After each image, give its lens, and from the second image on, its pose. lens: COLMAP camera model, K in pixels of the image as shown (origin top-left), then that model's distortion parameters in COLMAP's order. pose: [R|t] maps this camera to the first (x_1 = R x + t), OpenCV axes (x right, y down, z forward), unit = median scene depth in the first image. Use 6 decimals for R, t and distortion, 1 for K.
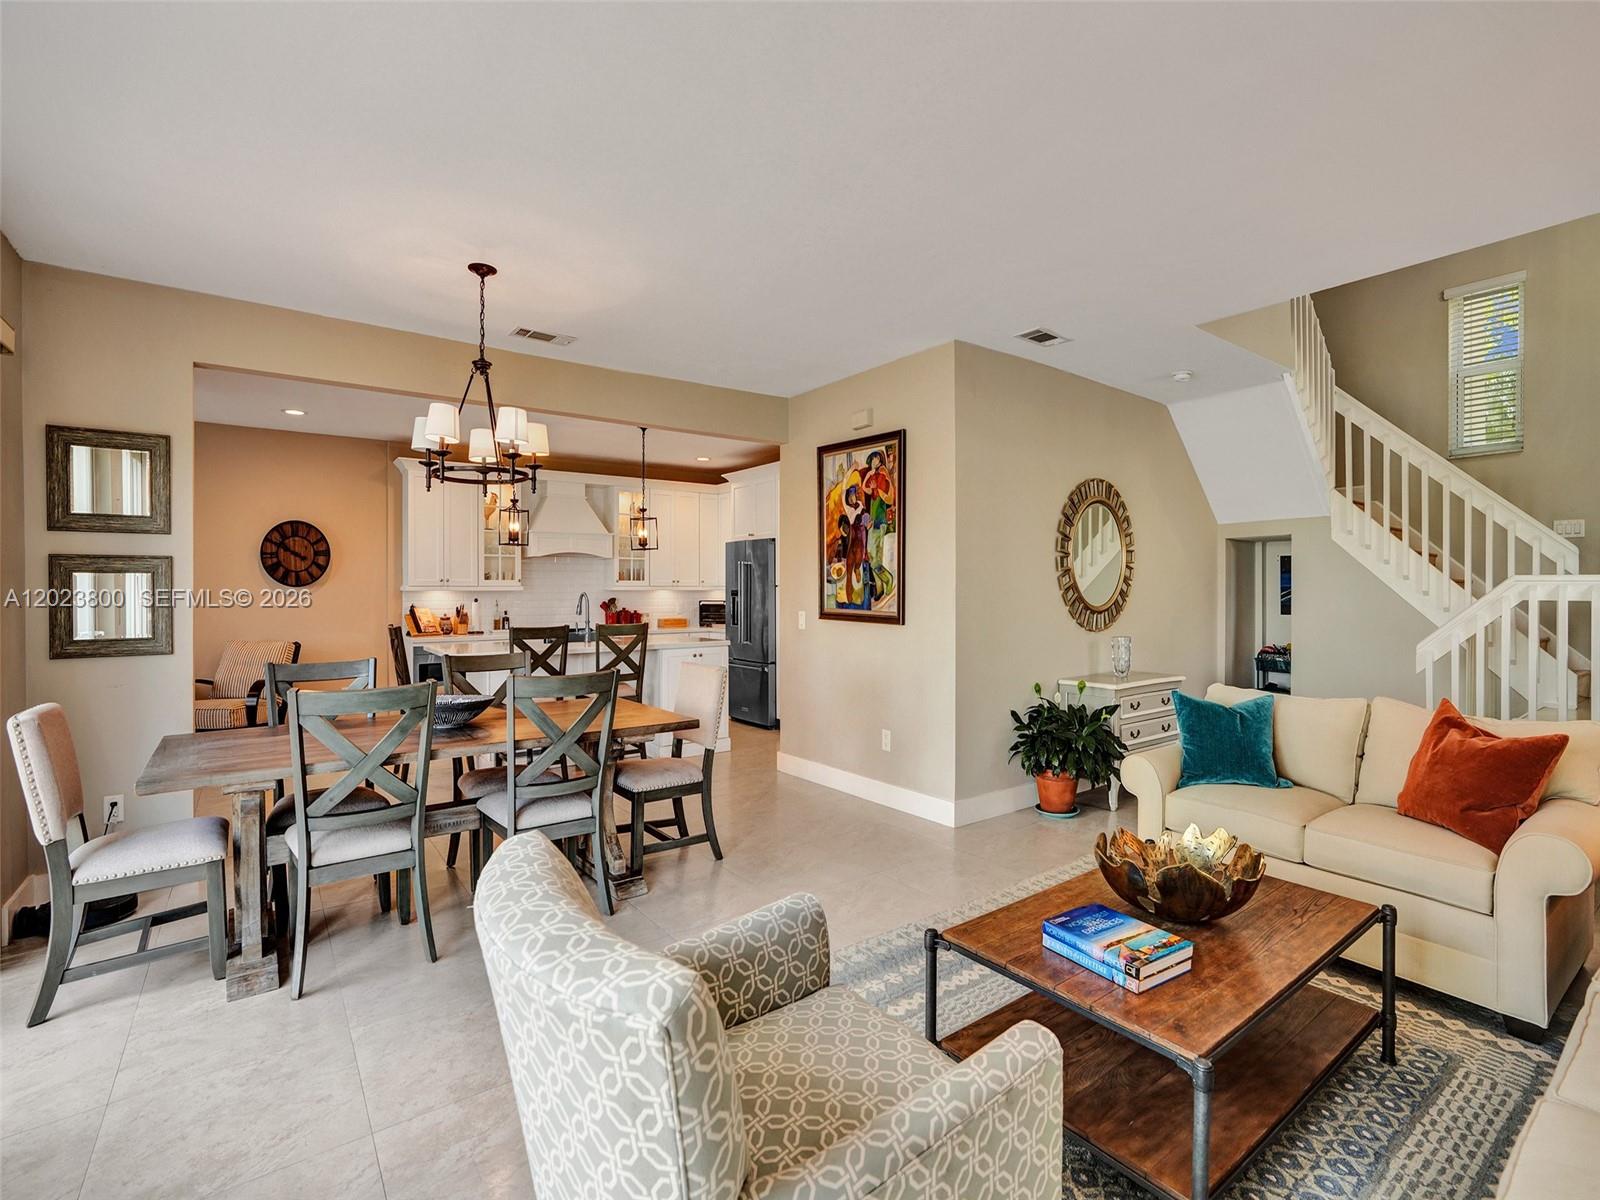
lens RADIAL K [[748.9, 0, 806.3], [0, 748.9, 591.8], [0, 0, 1]] dist [-0.045772, 0.026064]
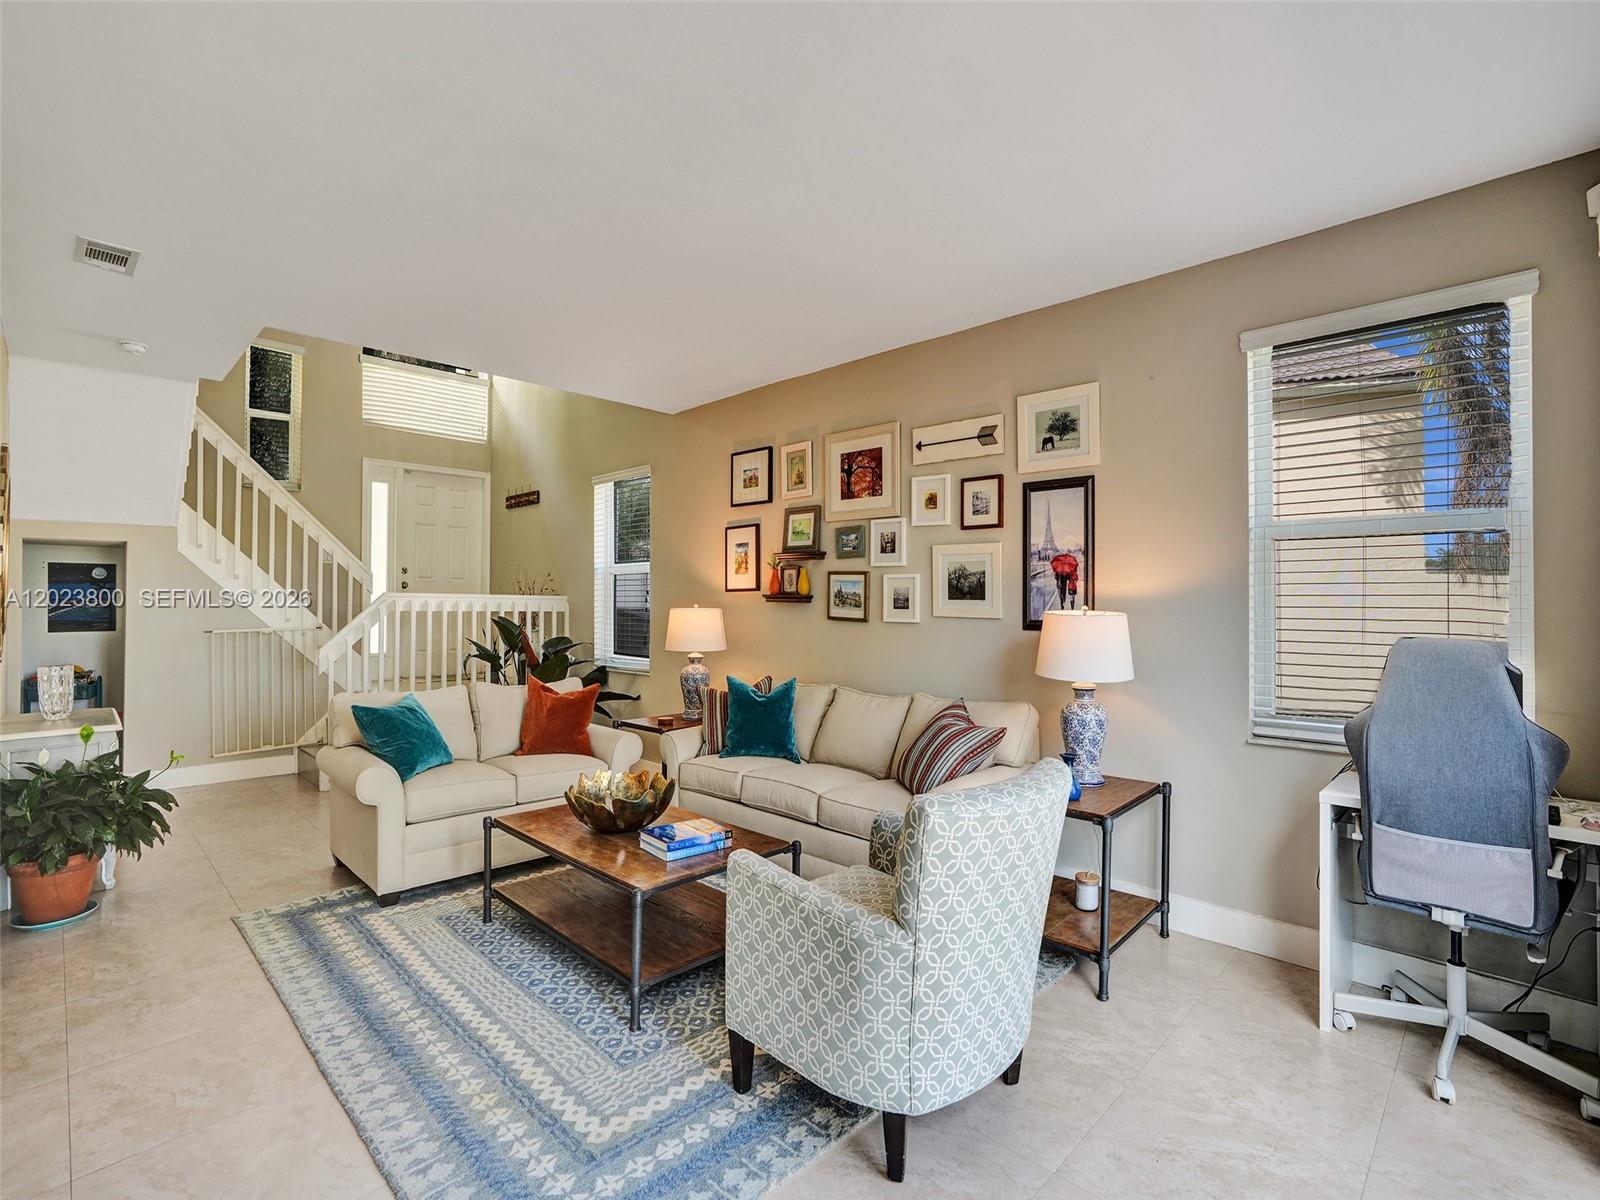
lens RADIAL K [[748.9, 0, 806.3], [0, 748.9, 591.8], [0, 0, 1]] dist [-0.045772, 0.026064]
pose [[-0.144321, 0.013964, 0.989432, -0.618992], [0.005490, 0.999896, -0.013311, -0.000575], [-0.989516, 0.003511, -0.144383, 0.536095]]
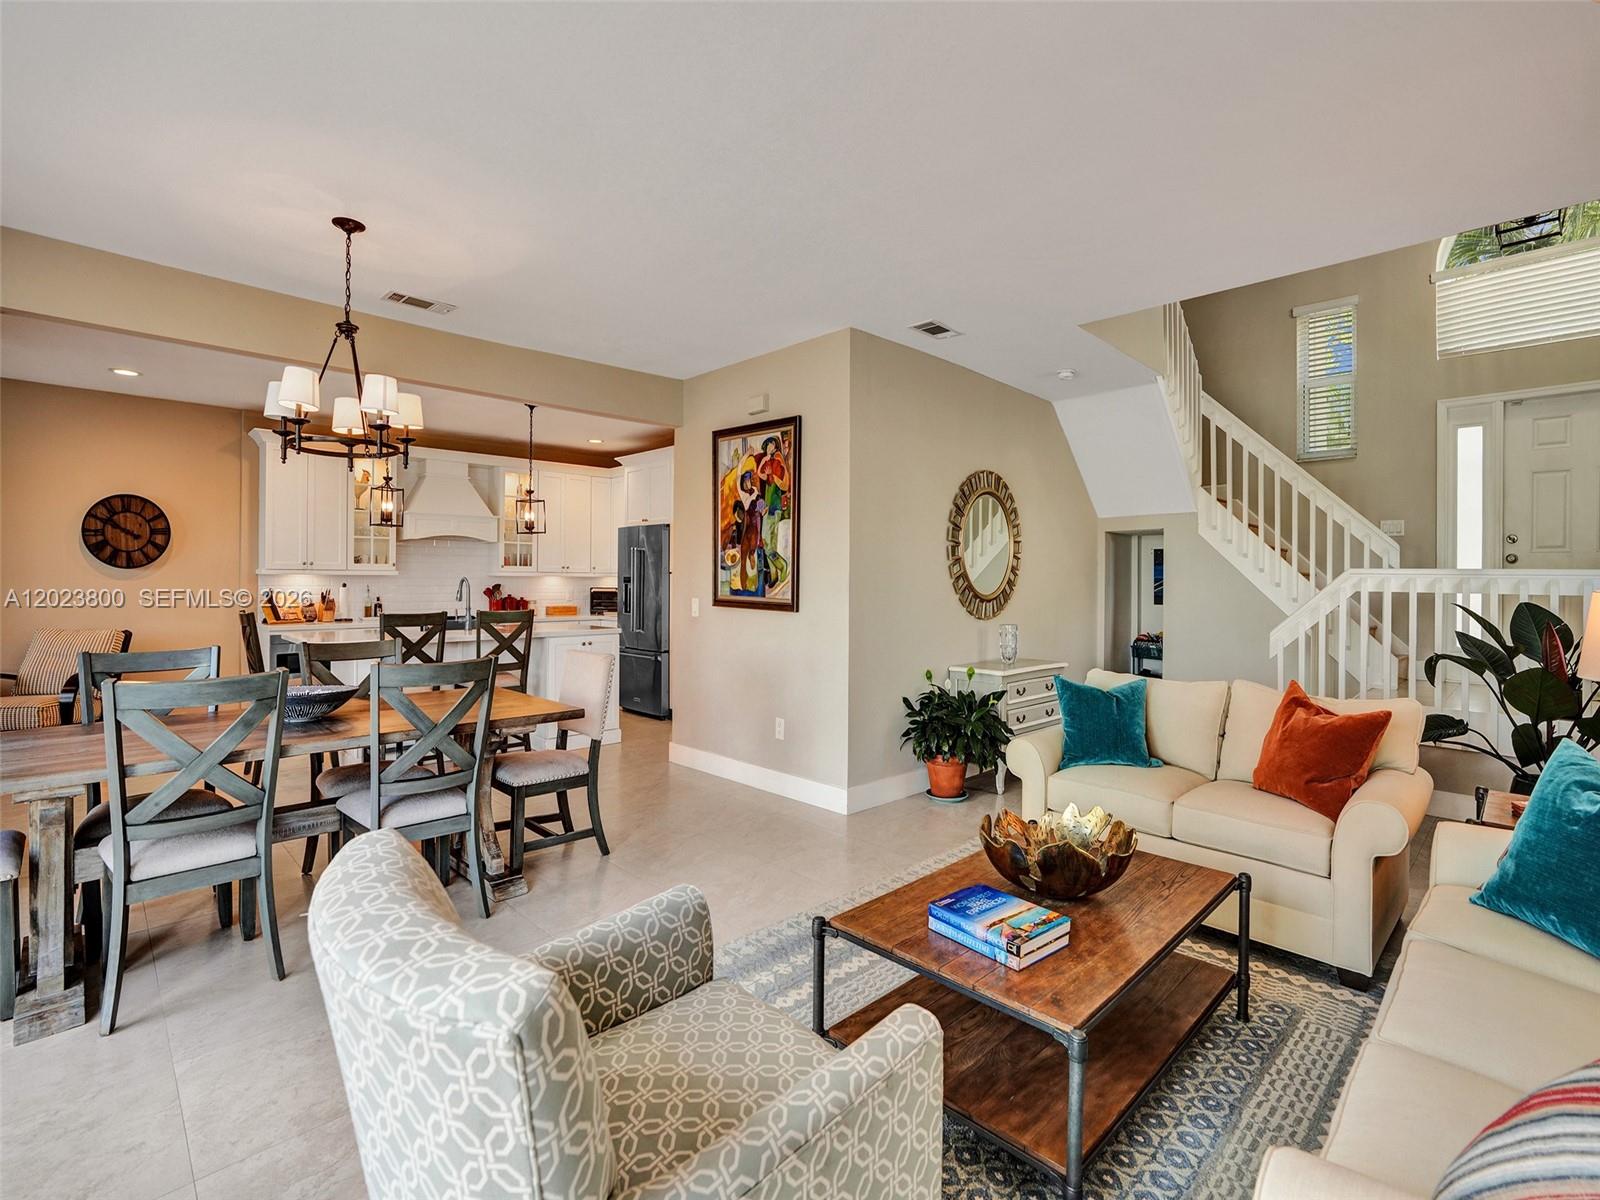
lens RADIAL K [[751.6, 0, 803.7], [0, 751.6, 575.8], [0, 0, 1]] dist [-0.049309, 0.029735]
pose [[0.991492, 0.009036, 0.129853, 0.009936], [-0.007911, 0.999927, -0.009177, 0.006379], [-0.129927, 0.008071, 0.991491, 0.010292]]
